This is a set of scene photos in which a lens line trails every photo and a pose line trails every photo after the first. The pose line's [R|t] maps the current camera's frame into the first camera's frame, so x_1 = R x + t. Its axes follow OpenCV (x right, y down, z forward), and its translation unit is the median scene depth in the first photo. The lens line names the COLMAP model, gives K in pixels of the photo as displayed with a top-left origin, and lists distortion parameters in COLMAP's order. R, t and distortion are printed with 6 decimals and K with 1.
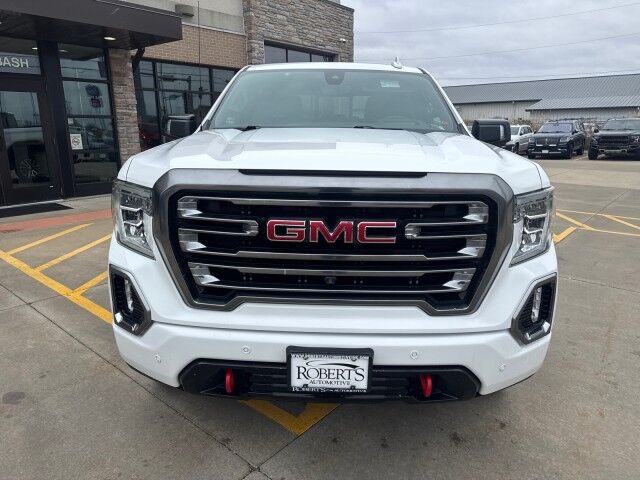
lens RADIAL K [[448.2, 0, 320.5], [0, 448.2, 237.0], [0, 0, 1]] dist [0.070274, -0.089603]
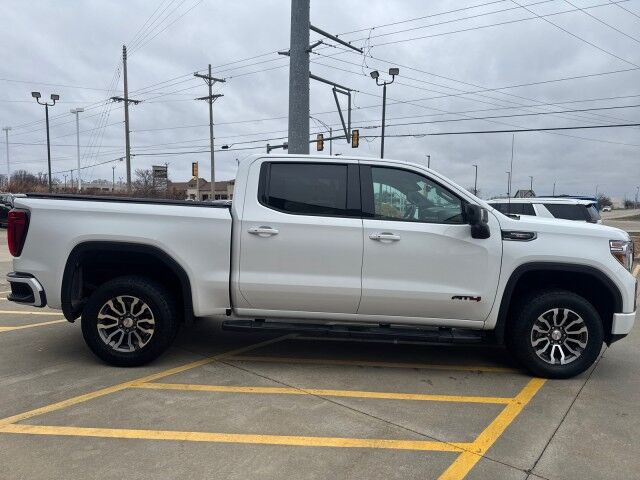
lens RADIAL K [[435.9, 0, 320.4], [0, 435.9, 253.4], [0, 0, 1]] dist [0.075441, -0.095292]
pose [[-0.013309, -0.110705, 0.993764, -2.745478], [0.220141, 0.969142, 0.110911, -0.684881], [-0.975377, 0.220244, 0.011473, 2.666411]]
